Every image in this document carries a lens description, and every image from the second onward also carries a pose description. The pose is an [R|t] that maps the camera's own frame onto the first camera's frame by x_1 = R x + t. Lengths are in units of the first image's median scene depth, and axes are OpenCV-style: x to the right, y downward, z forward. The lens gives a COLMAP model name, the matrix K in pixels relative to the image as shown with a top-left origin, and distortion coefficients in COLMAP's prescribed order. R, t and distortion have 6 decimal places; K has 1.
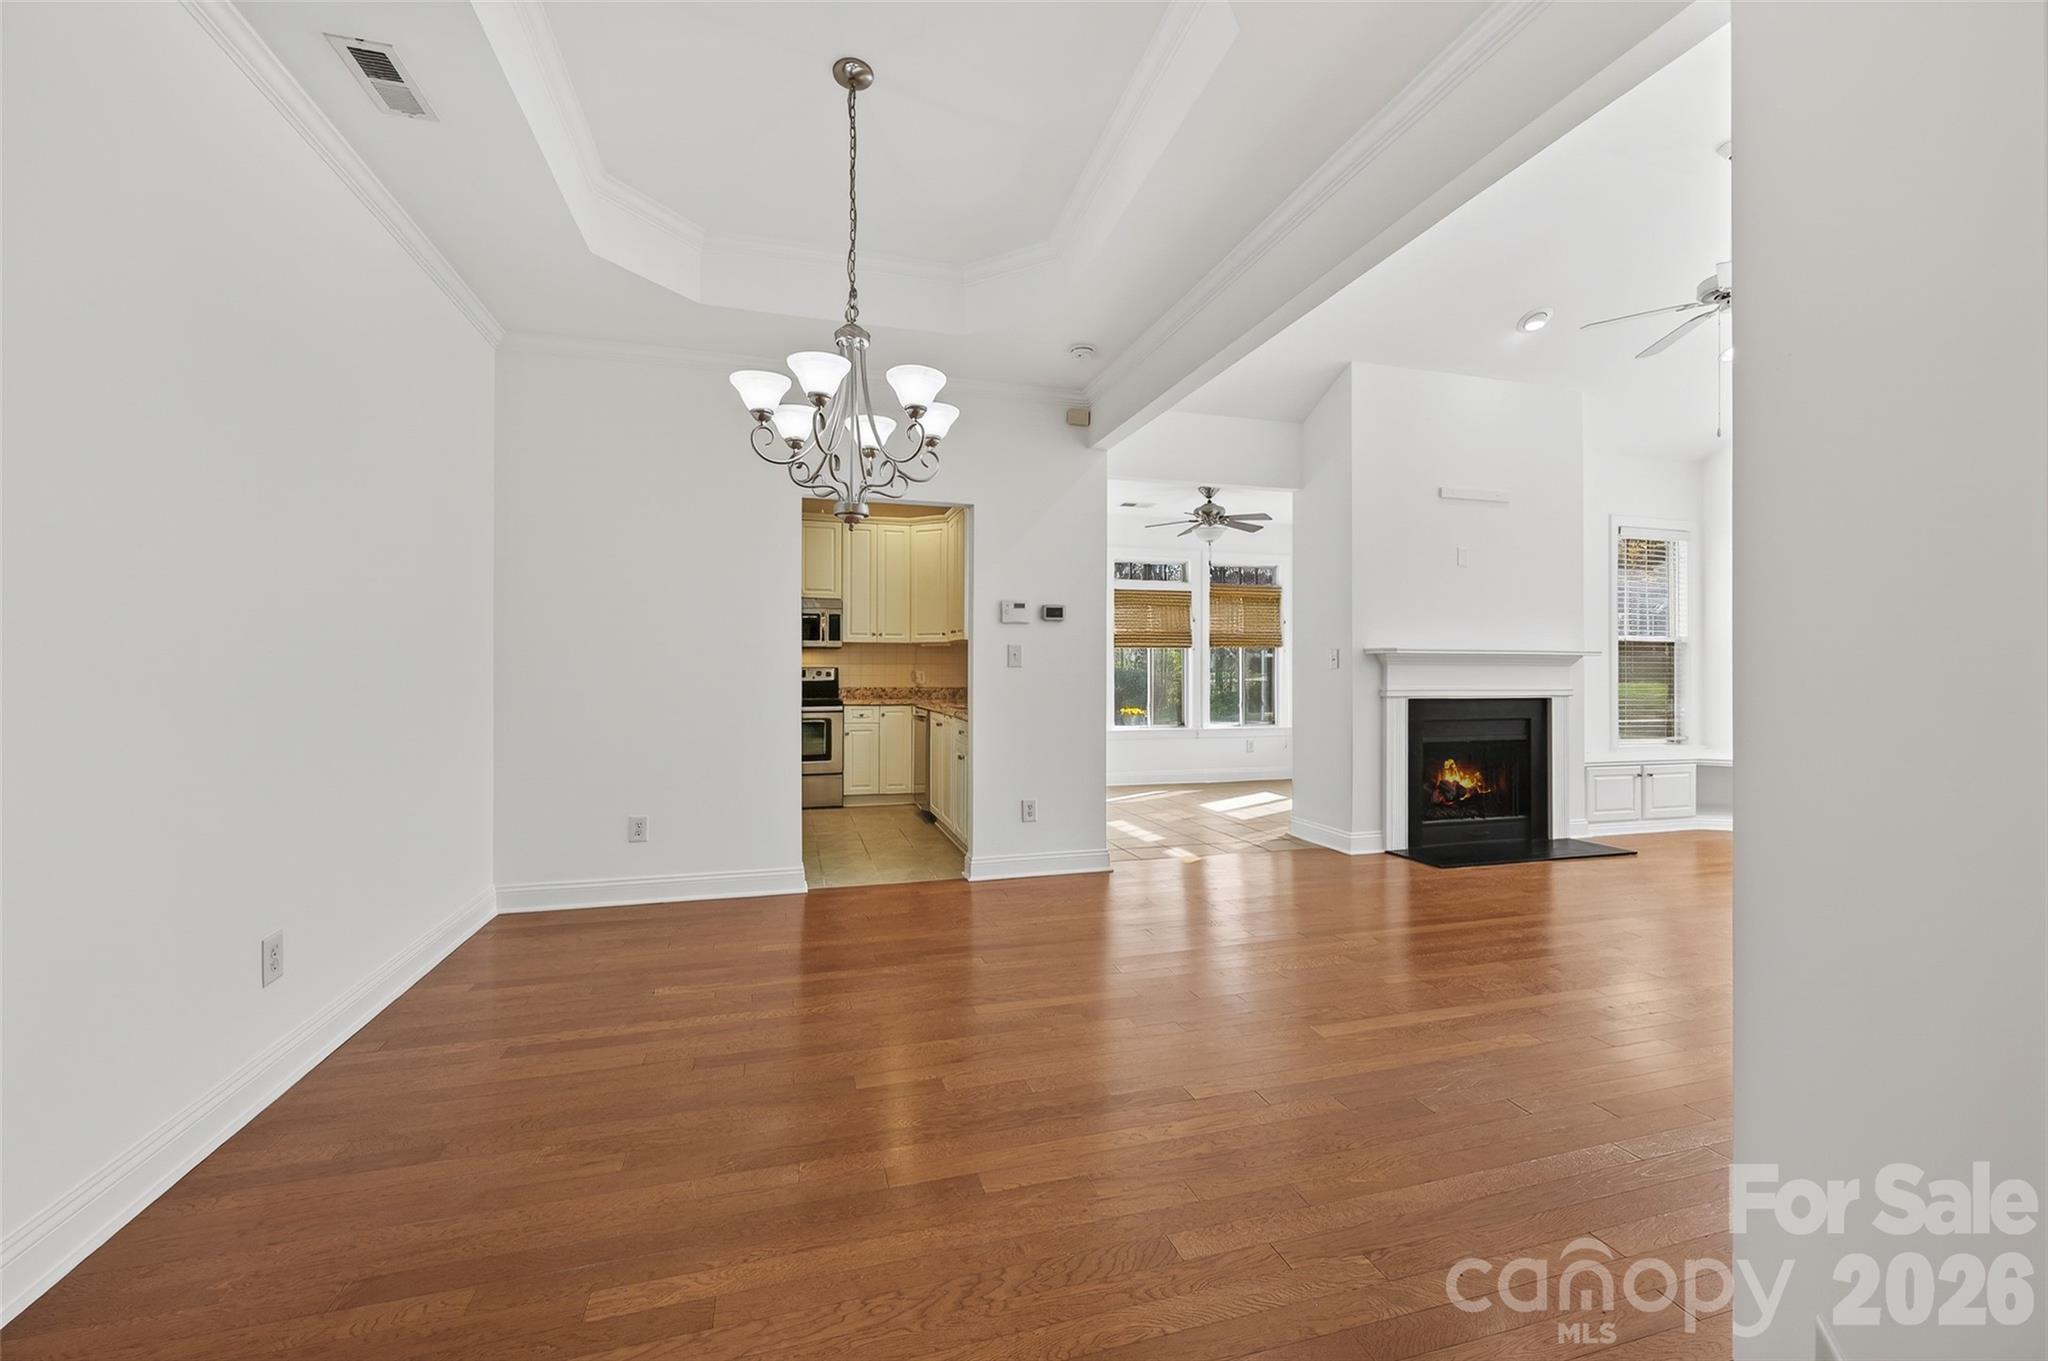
lens RADIAL K [[821.2, 0, 1013.6], [0, 821.2, 669.2], [0, 0, 1]] dist [-0.000220, 0.000987]
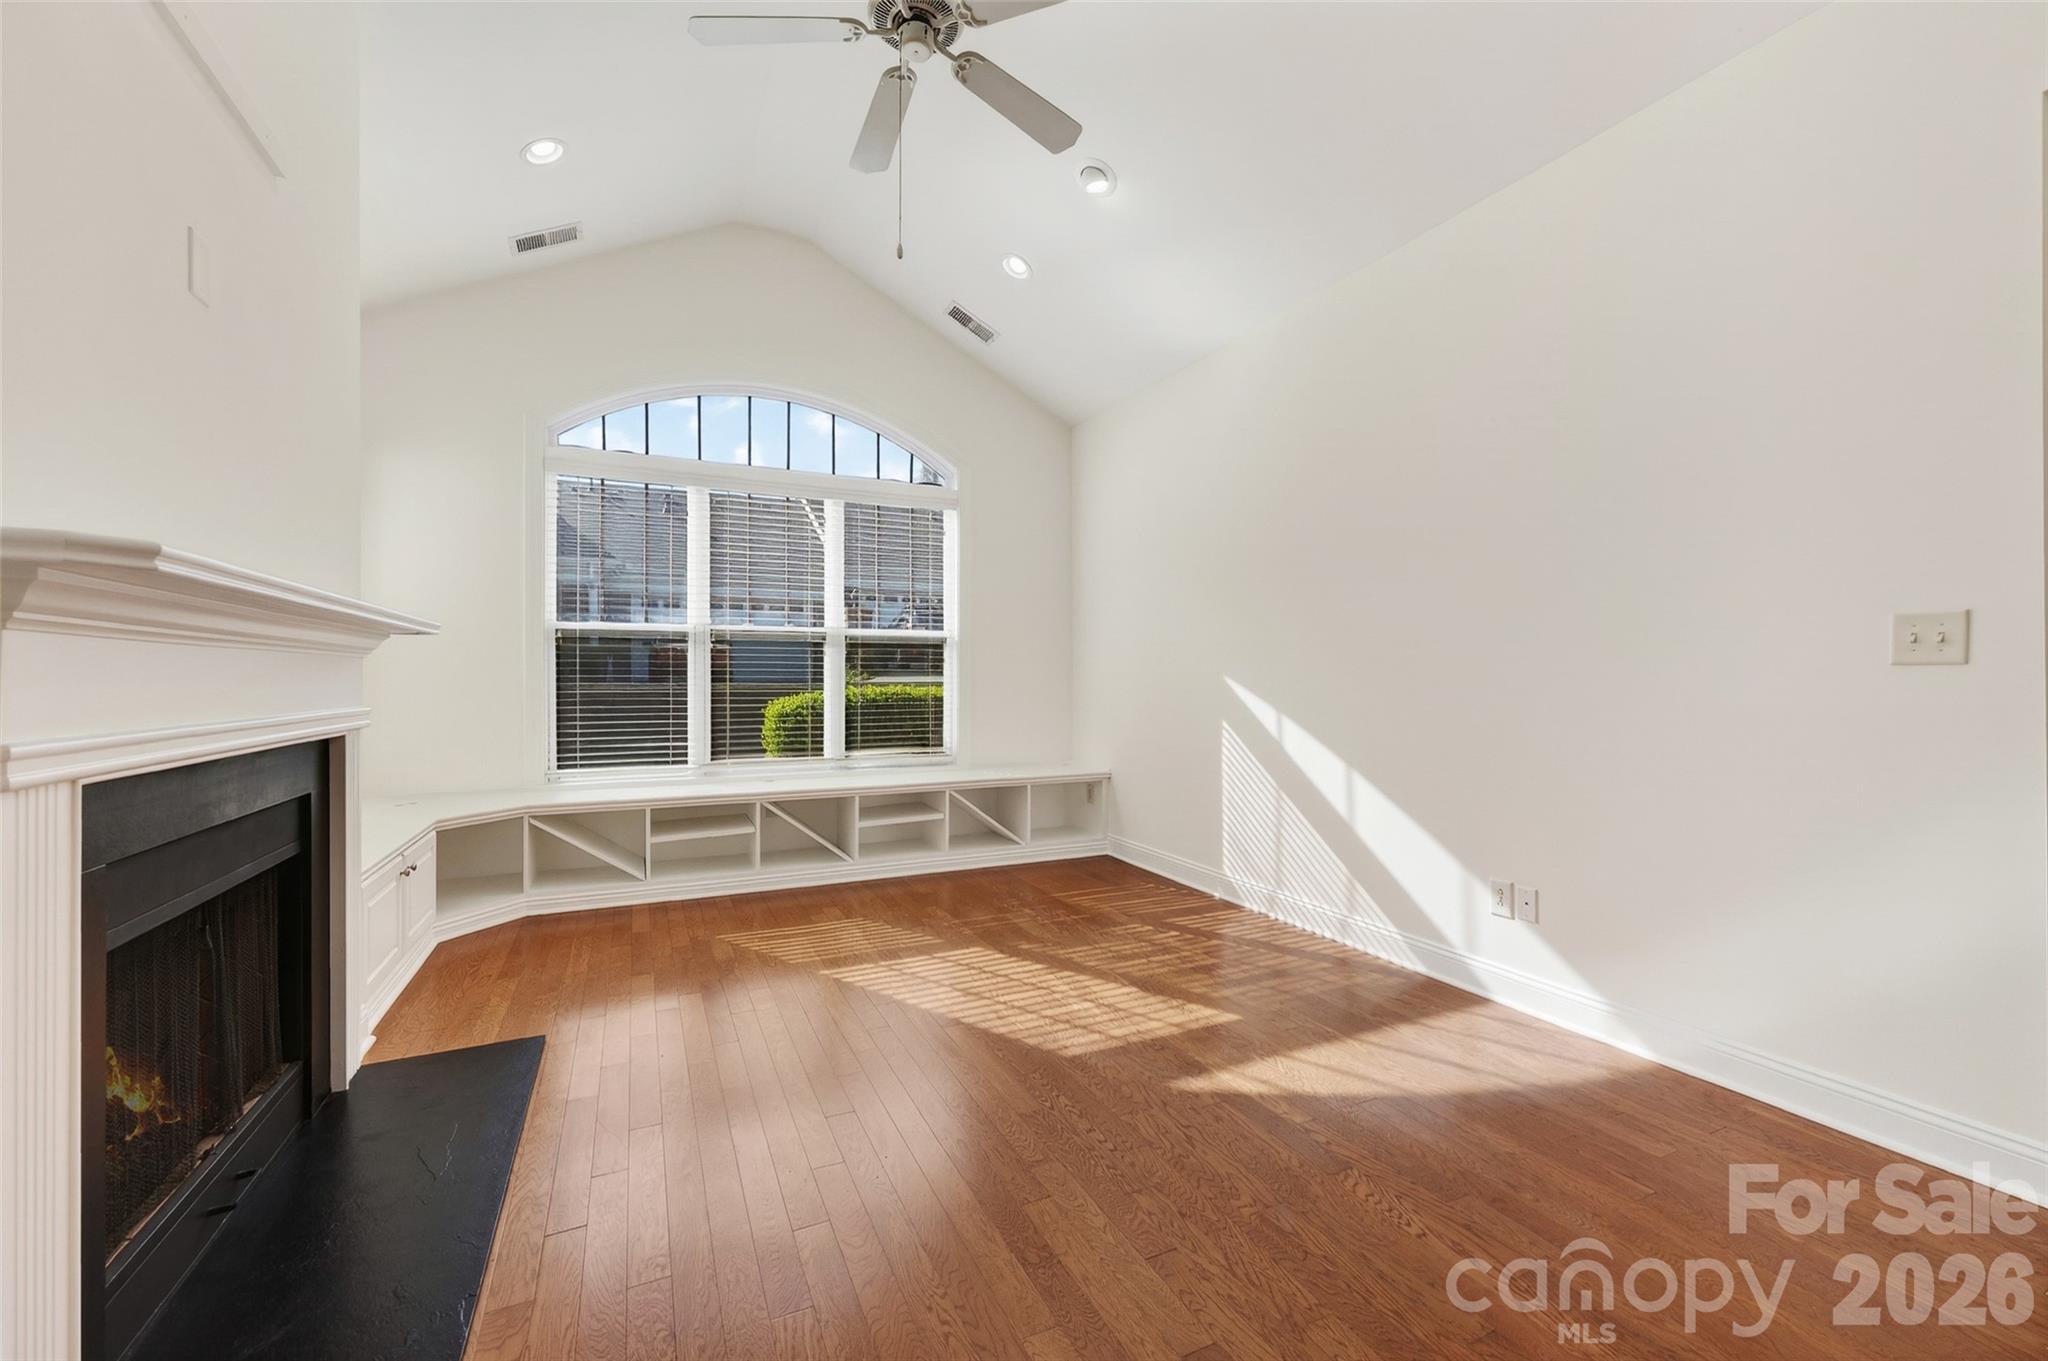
lens RADIAL K [[821.2, 0, 1034.6], [0, 821.2, 675.7], [0, 0, 1]] dist [-0.000220, 0.000987]
pose [[-0.169601, -0.000289, 0.985513, 0.169952], [-0.007692, 0.999970, -0.001031, 0.003413], [-0.985483, -0.007755, -0.169598, 0.610039]]
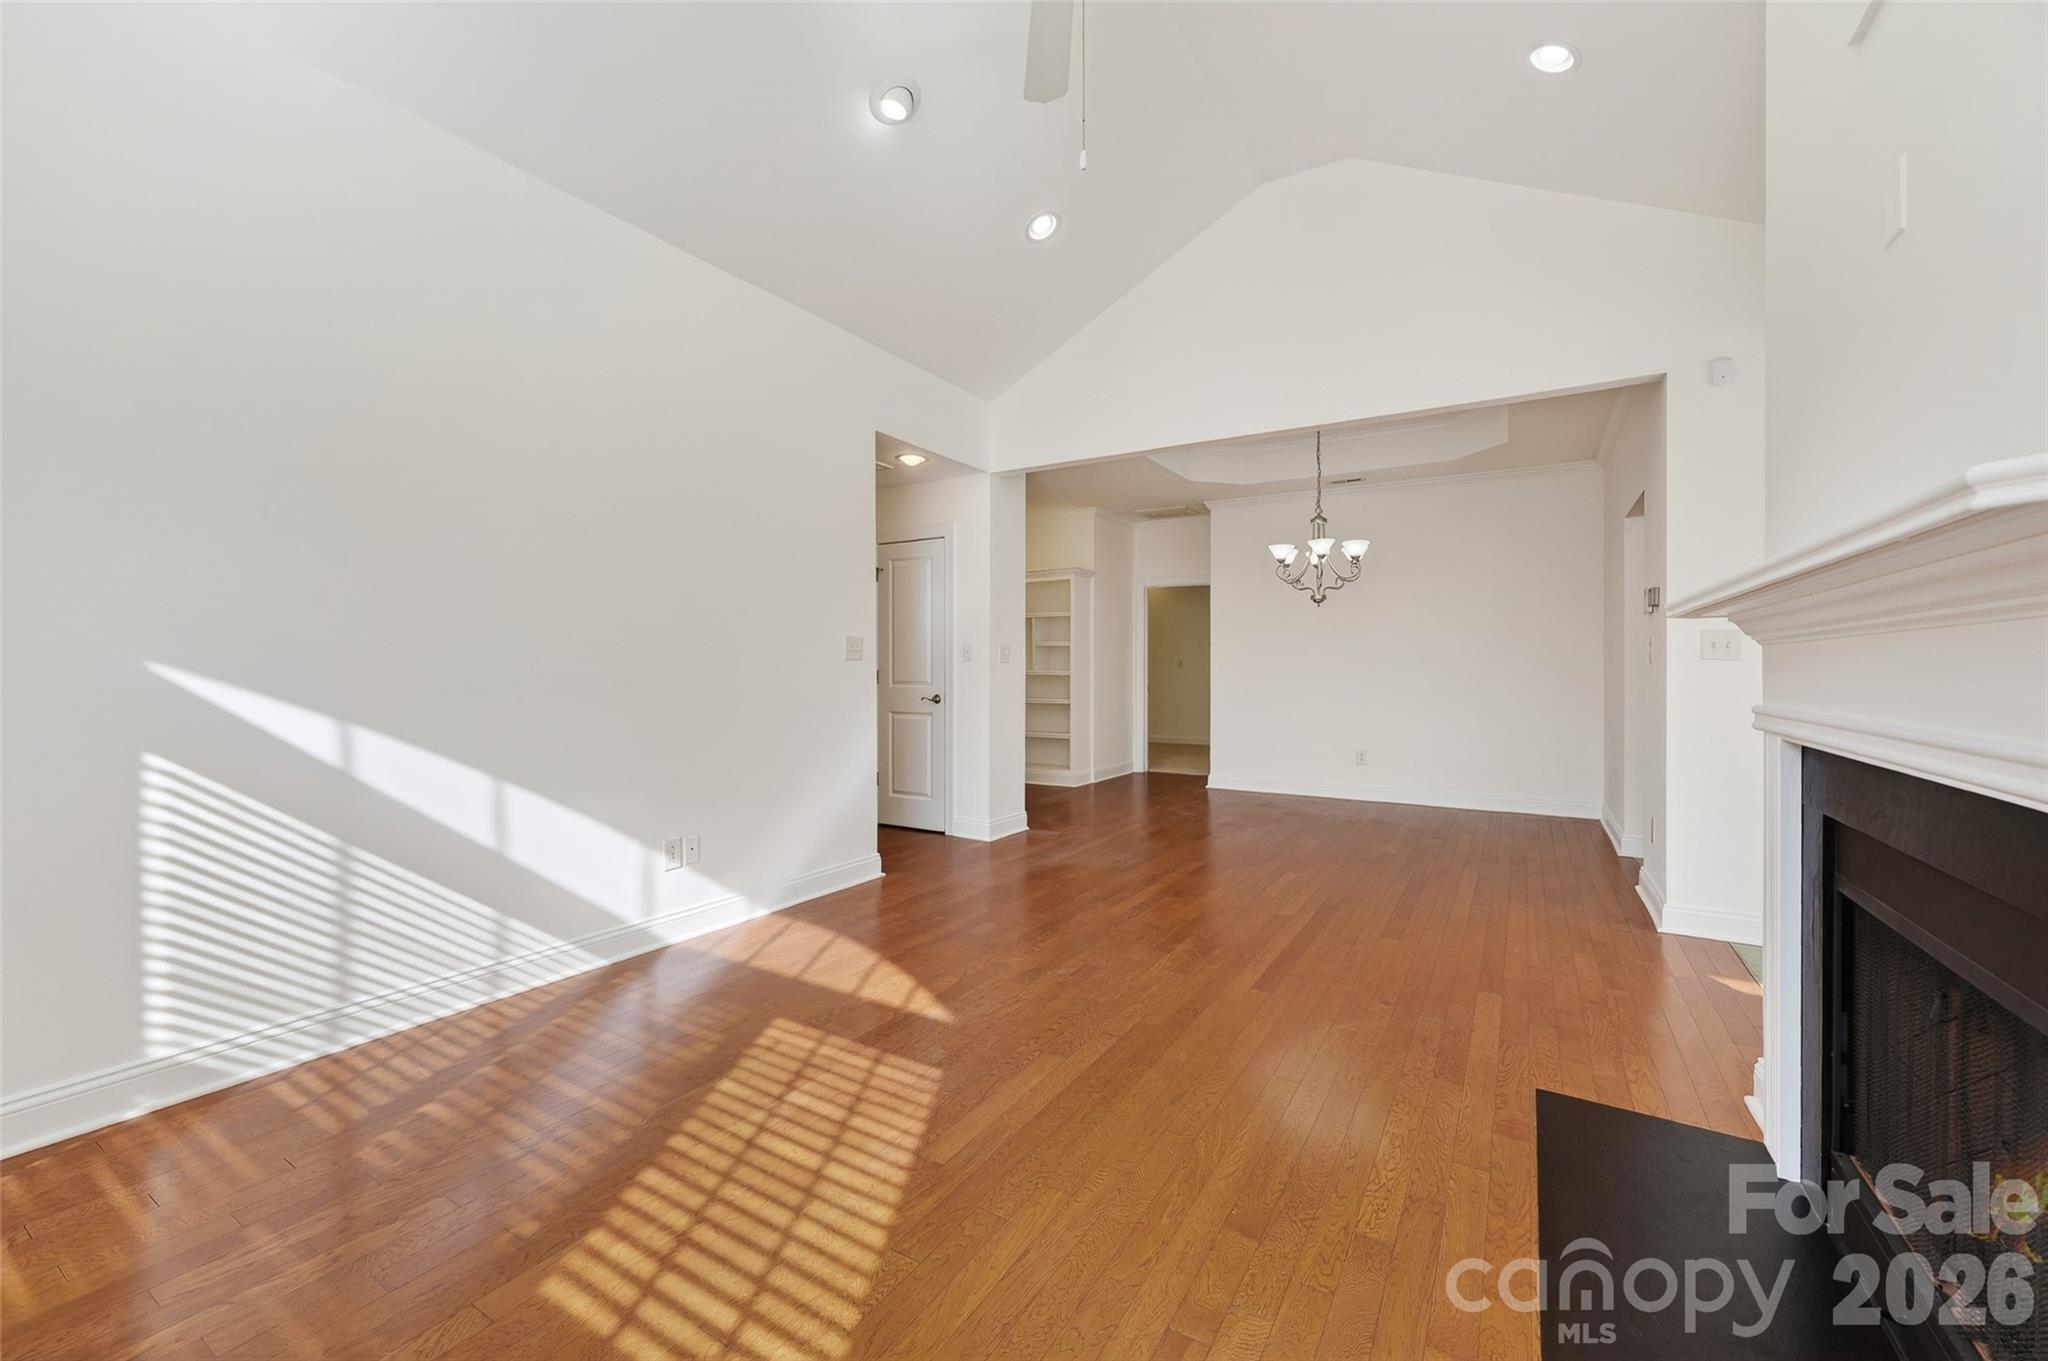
lens RADIAL K [[821.2, 0, 1011.5], [0, 821.2, 669.5], [0, 0, 1]] dist [-0.000220, 0.000987]
pose [[-0.748980, -0.004934, -0.662574, 0.734490], [-0.004834, 0.999986, -0.001981, 0.005080], [0.662574, 0.001719, -0.748994, 0.808207]]
